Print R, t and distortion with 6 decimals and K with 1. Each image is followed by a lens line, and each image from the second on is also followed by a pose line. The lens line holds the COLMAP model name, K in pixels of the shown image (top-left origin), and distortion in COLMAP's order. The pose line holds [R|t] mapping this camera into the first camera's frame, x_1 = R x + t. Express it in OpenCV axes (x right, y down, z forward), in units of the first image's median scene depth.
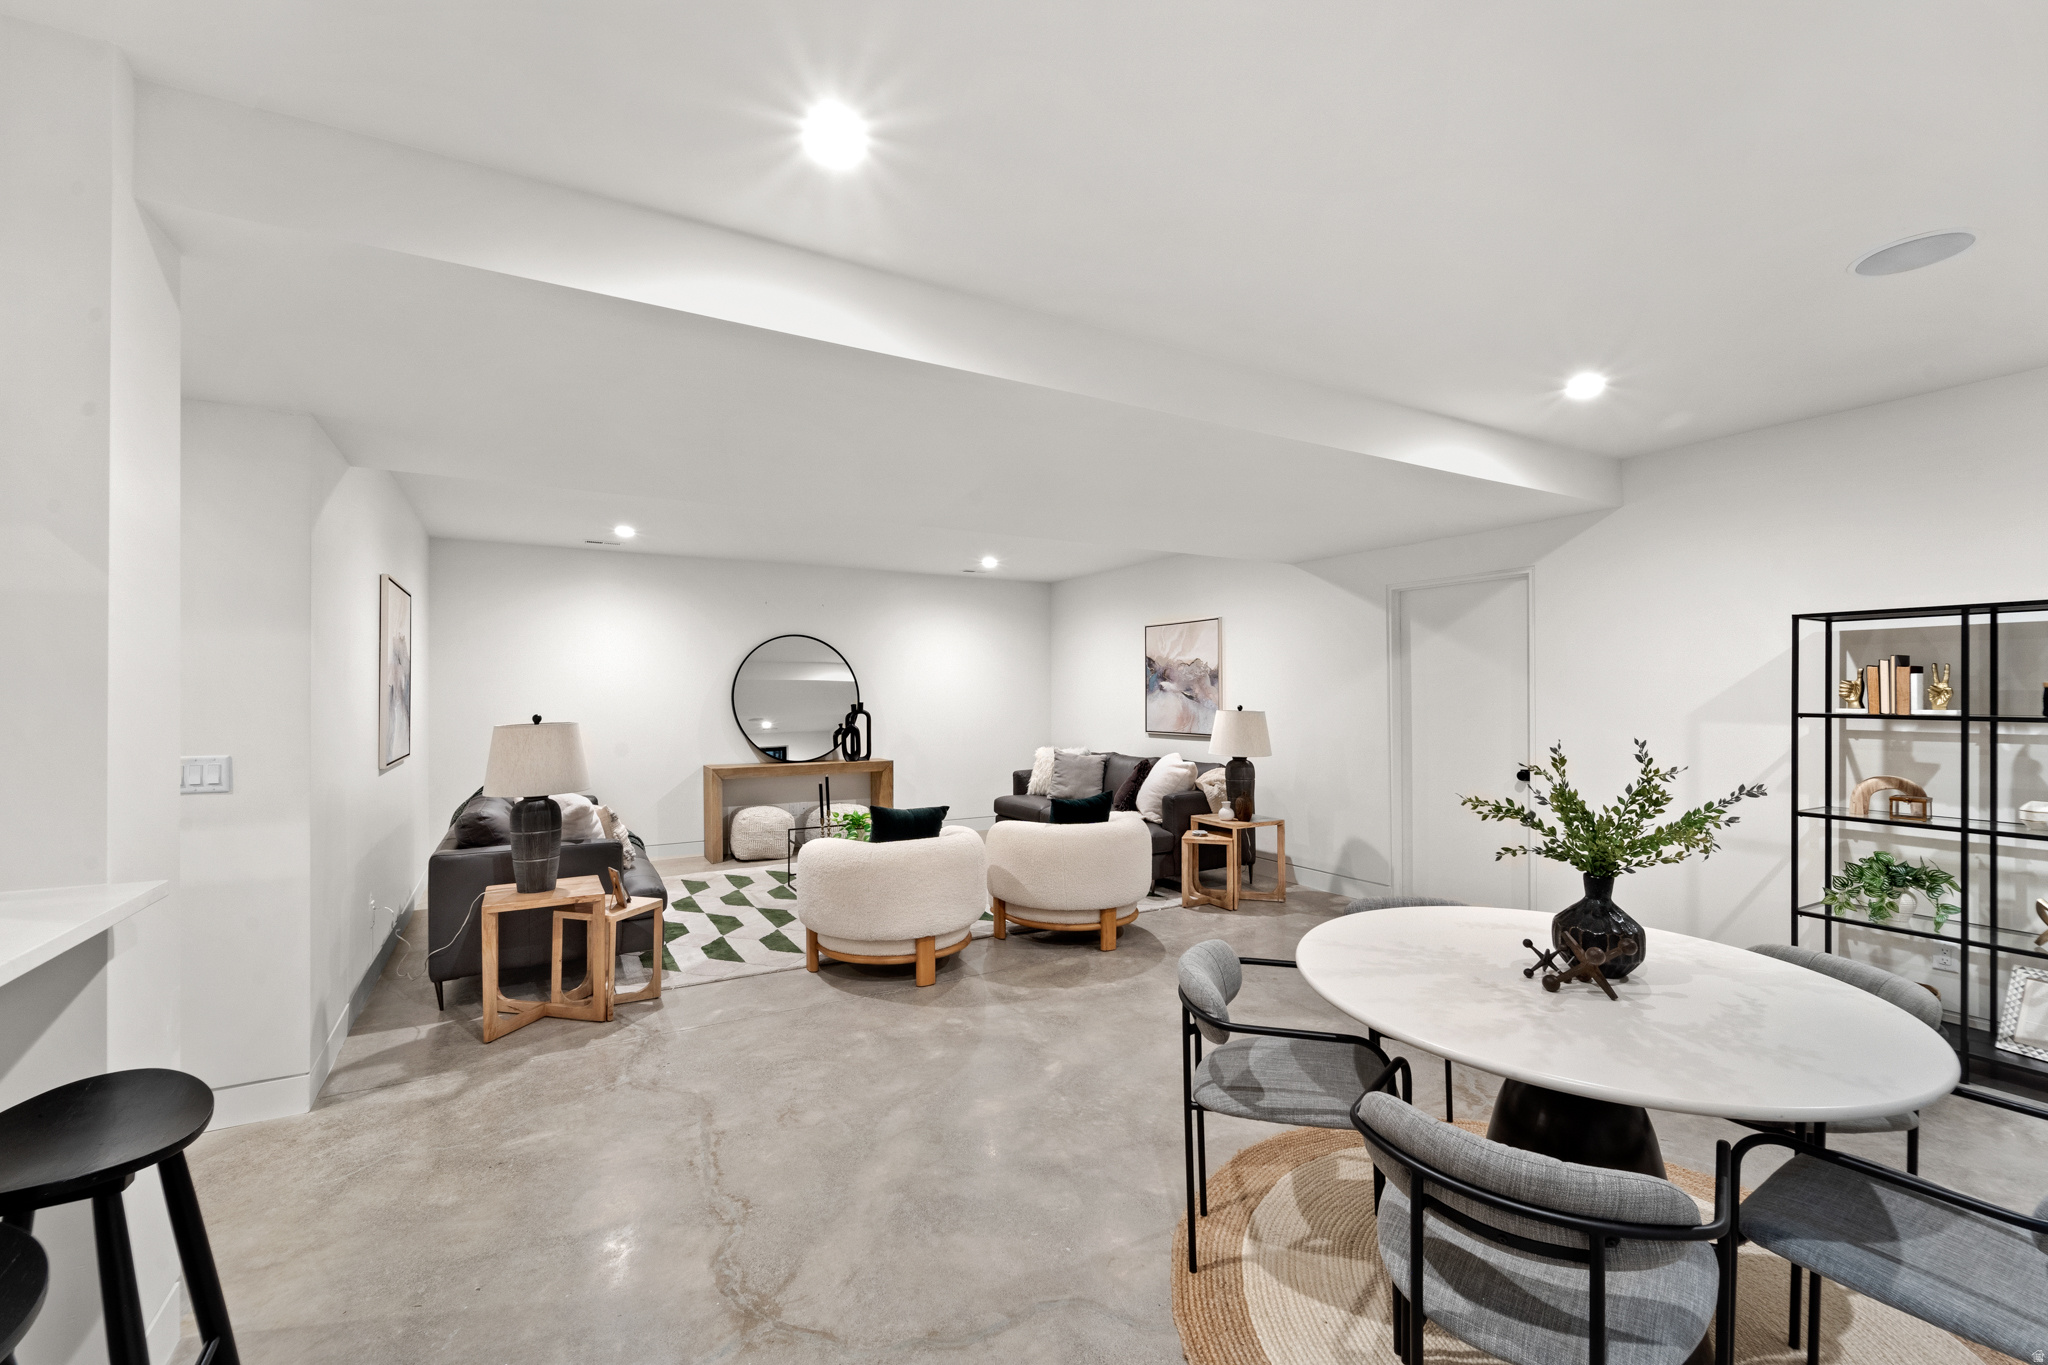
lens RADIAL K [[851.6, 0, 1021.7], [0, 851.6, 675.2], [0, 0, 1]] dist [-0.000215, -0.000839]
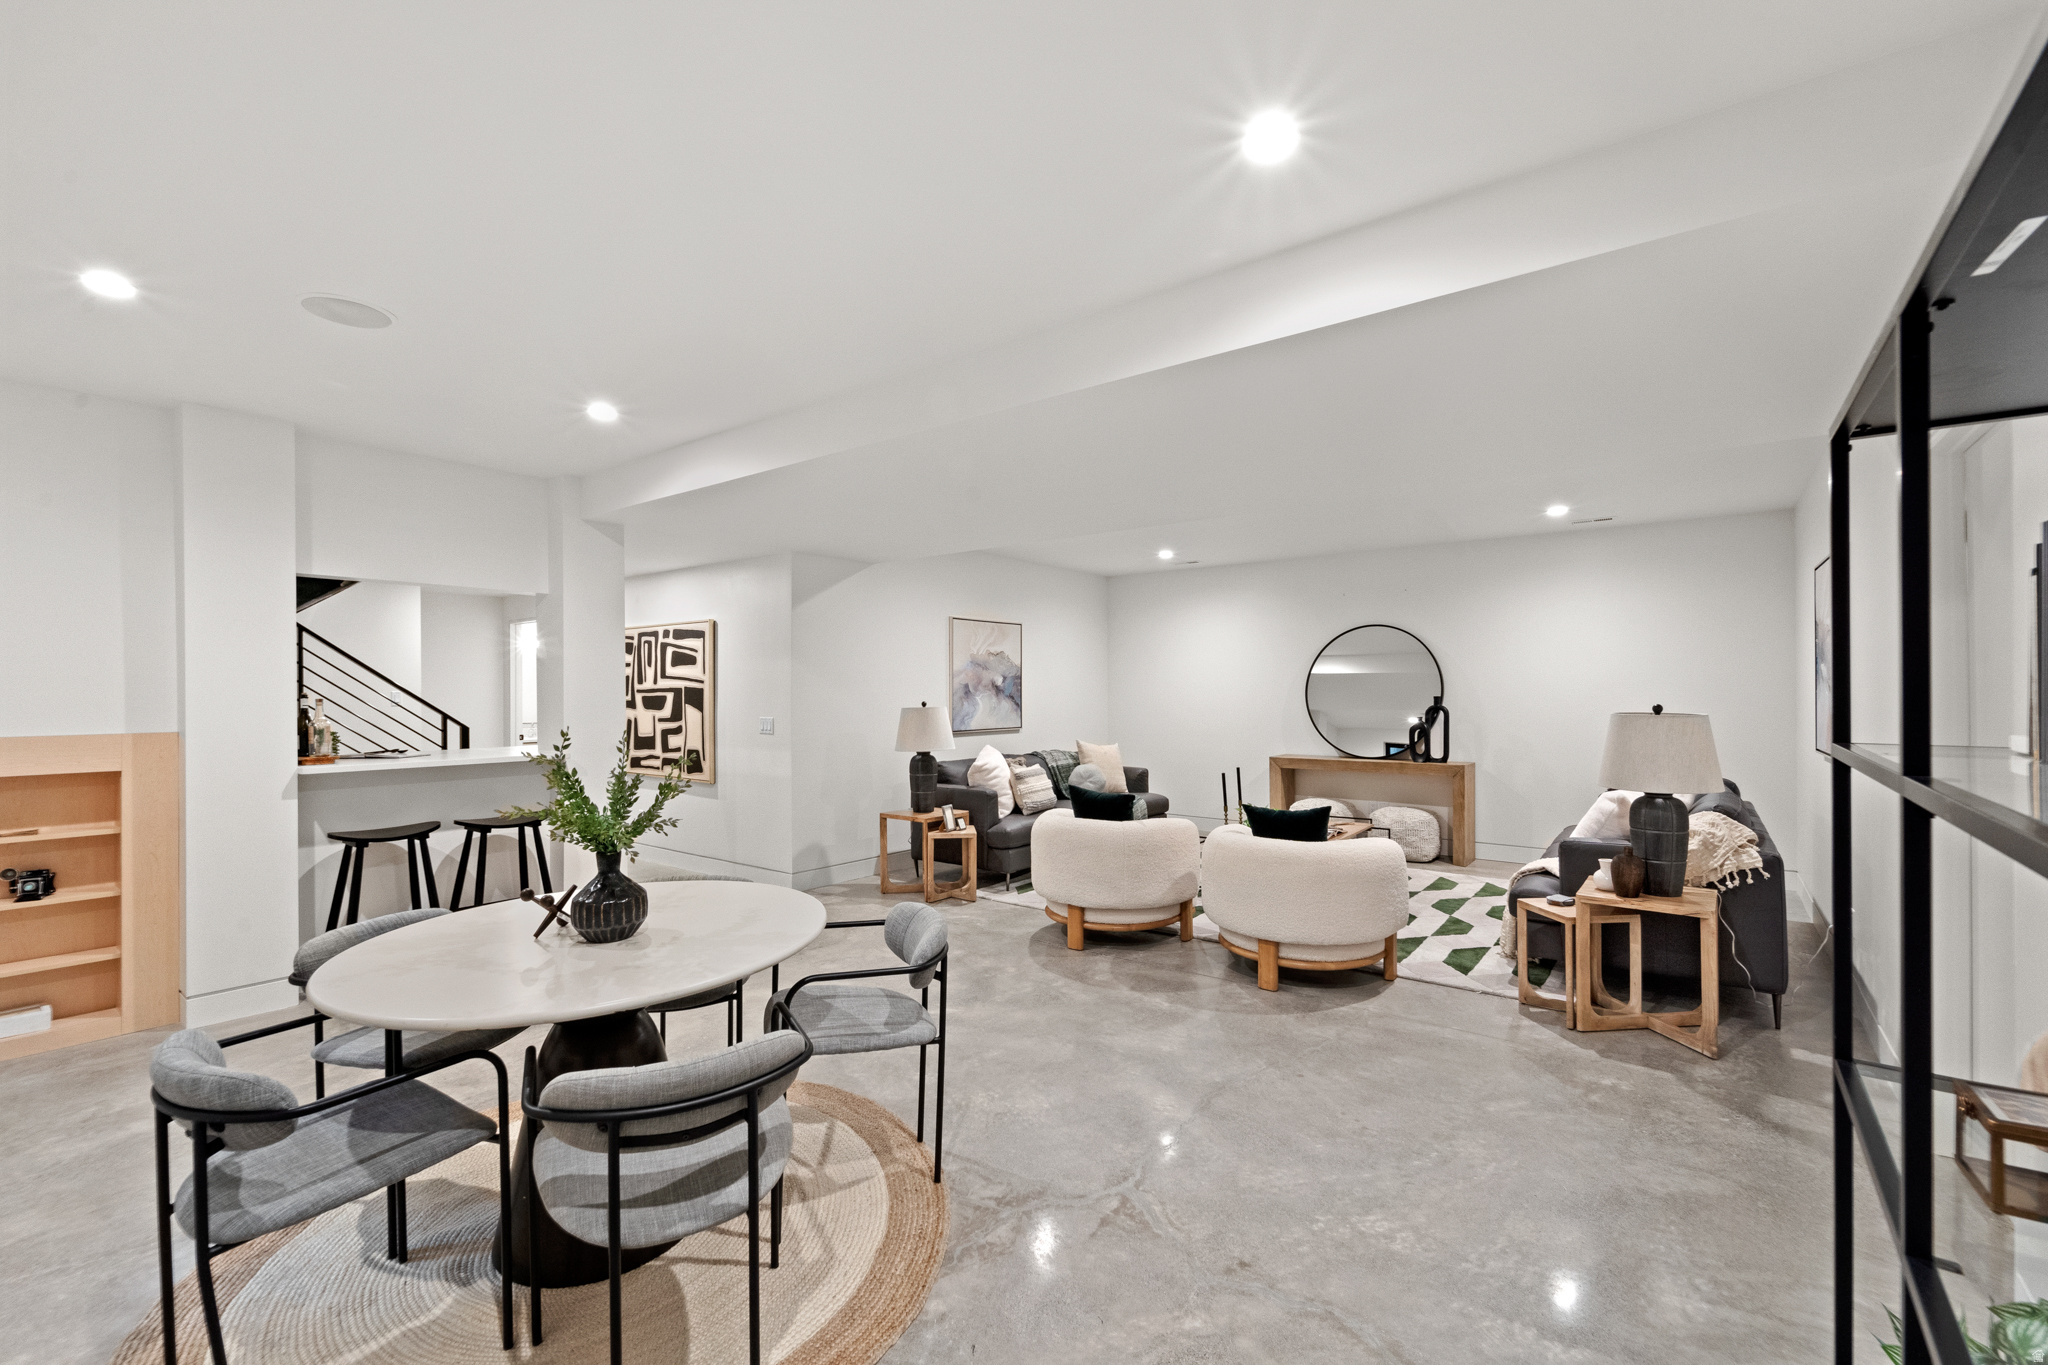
lens RADIAL K [[851.6, 0, 1021.7], [0, 851.6, 675.2], [0, 0, 1]] dist [-0.000215, -0.000839]
pose [[0.405352, -0.007850, -0.914127, 0.869741], [0.019732, 0.999805, 0.000163, 0.000186], [0.913948, -0.018103, 0.405428, 0.471985]]
